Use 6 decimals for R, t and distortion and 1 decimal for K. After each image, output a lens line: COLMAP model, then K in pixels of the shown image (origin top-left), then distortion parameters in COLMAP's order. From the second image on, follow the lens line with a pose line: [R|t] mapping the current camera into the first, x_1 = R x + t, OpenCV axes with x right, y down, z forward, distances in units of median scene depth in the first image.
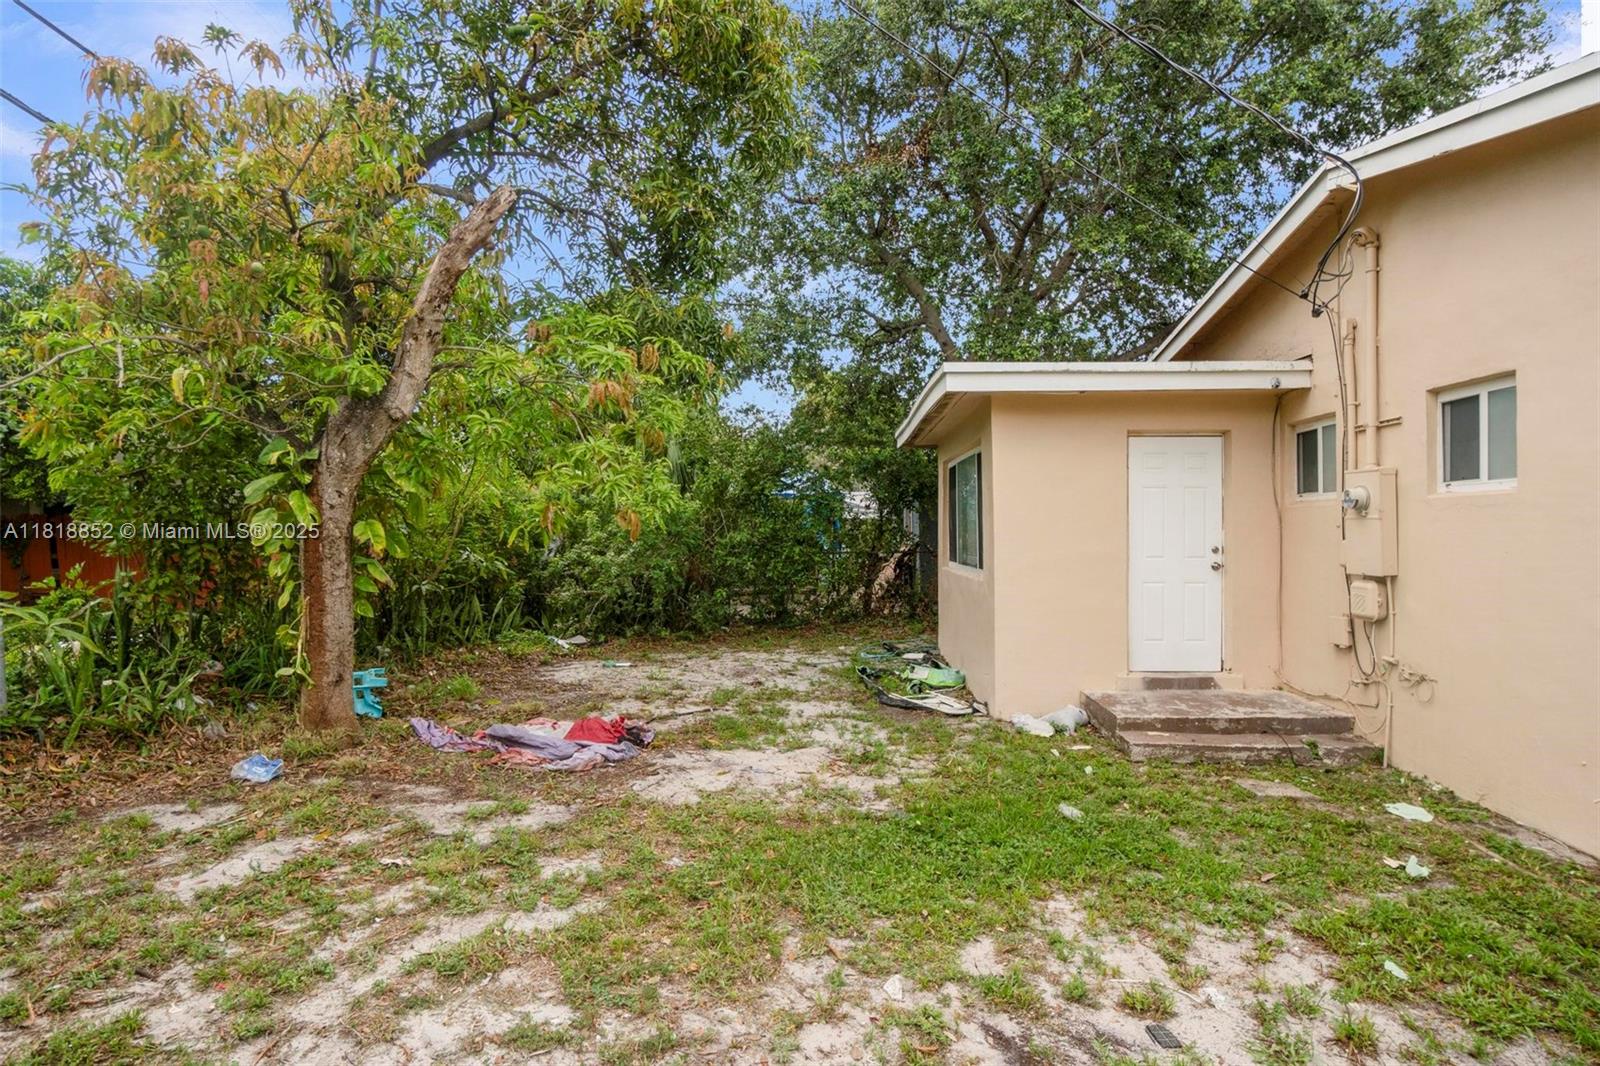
lens RADIAL K [[836.9, 0, 800.0], [0, 836.9, 533.0], [0, 0, 1]] dist [-0.043280, 0.026890]
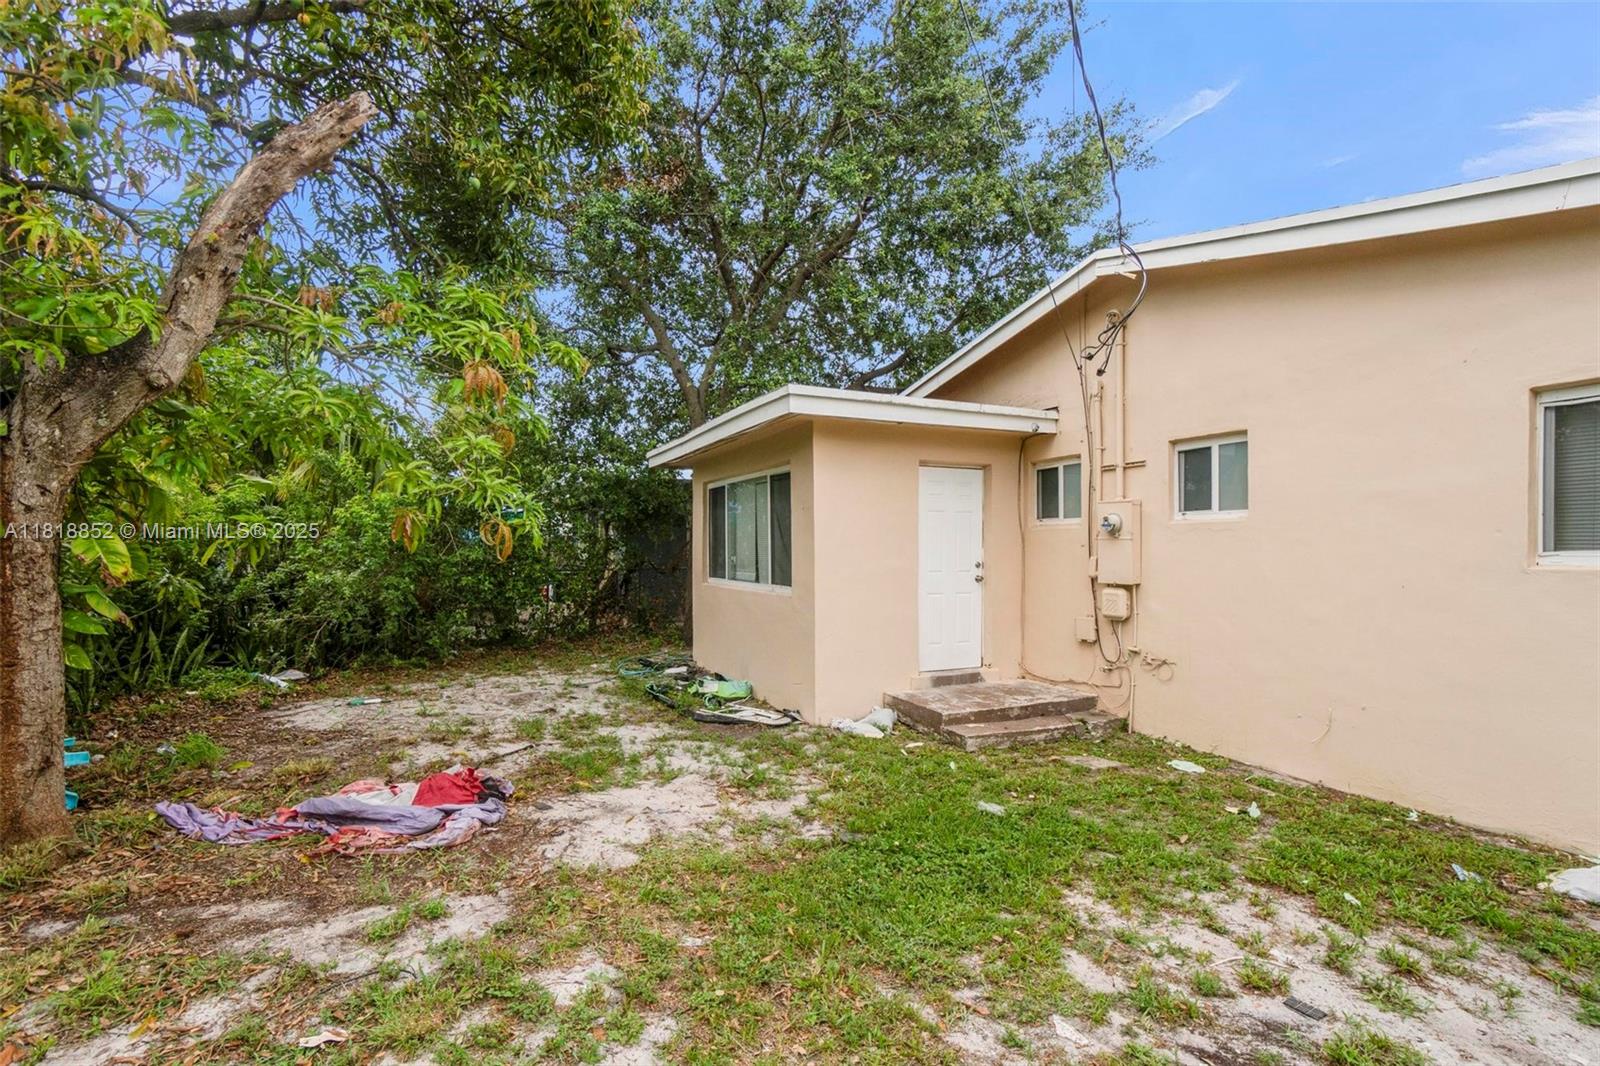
lens RADIAL K [[750.3, 0, 789.6], [0, 750.3, 555.1], [0, 0, 1]] dist [-0.064231, 0.026007]
pose [[0.895952, -0.001108, 0.444149, -0.272638], [-0.000964, 0.999990, 0.004440, 0.002454], [-0.444149, -0.004406, 0.895942, 0.204006]]
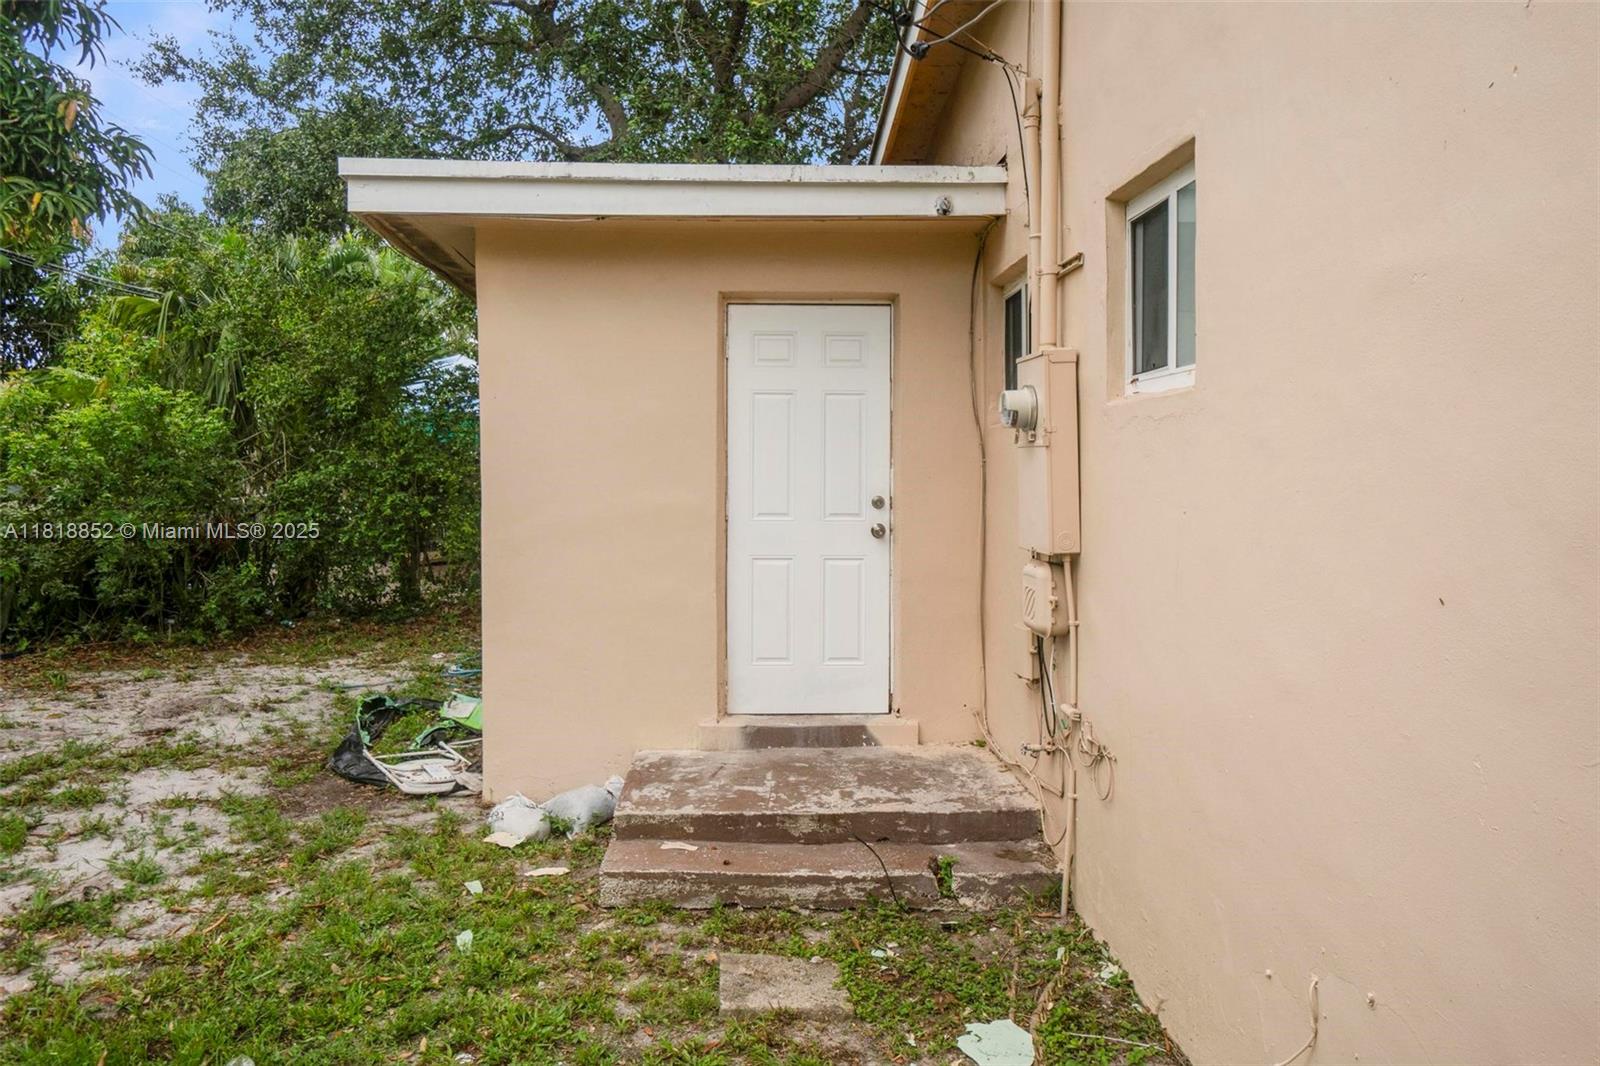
lens RADIAL K [[1118.1, 0, 761.1], [0, 1118.1, 473.1], [0, 0, 1]] dist [0.004948, 0.002660]
pose [[0.997189, 0.002525, 0.074891, 0.456944], [-0.002492, 0.999997, -0.000540, 0.000761], [-0.074892, 0.000352, 0.997192, 0.291648]]
